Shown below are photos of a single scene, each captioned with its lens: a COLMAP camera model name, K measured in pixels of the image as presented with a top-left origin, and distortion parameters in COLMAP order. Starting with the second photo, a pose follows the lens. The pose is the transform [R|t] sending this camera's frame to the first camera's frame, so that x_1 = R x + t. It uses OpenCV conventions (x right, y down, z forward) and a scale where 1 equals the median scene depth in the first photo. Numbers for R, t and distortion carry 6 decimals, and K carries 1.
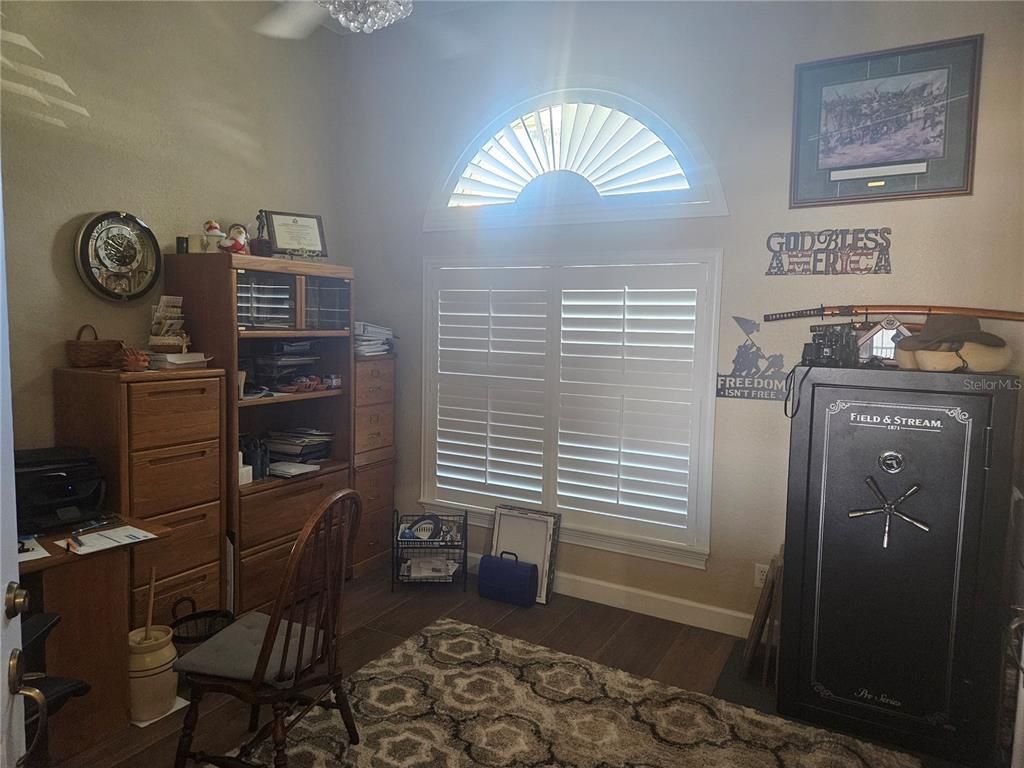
lens RADIAL K [[679.6, 0, 516.3], [0, 679.6, 402.6], [0, 0, 1]] dist [0.140061, -0.077233]
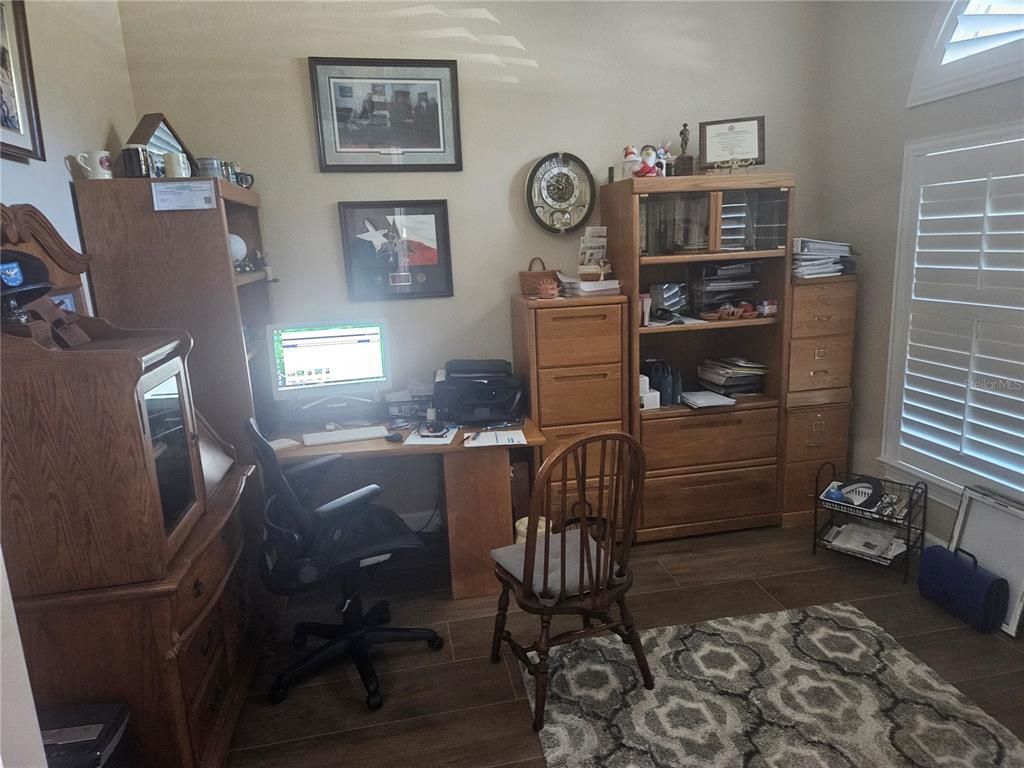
lens RADIAL K [[679.6, 0, 516.3], [0, 679.6, 402.6], [0, 0, 1]] dist [0.140061, -0.077233]
pose [[0.683432, 0.125479, -0.719149, 0.218099], [-0.042204, 0.990261, 0.132675, -0.019395], [0.728793, -0.060323, 0.682072, 0.176140]]
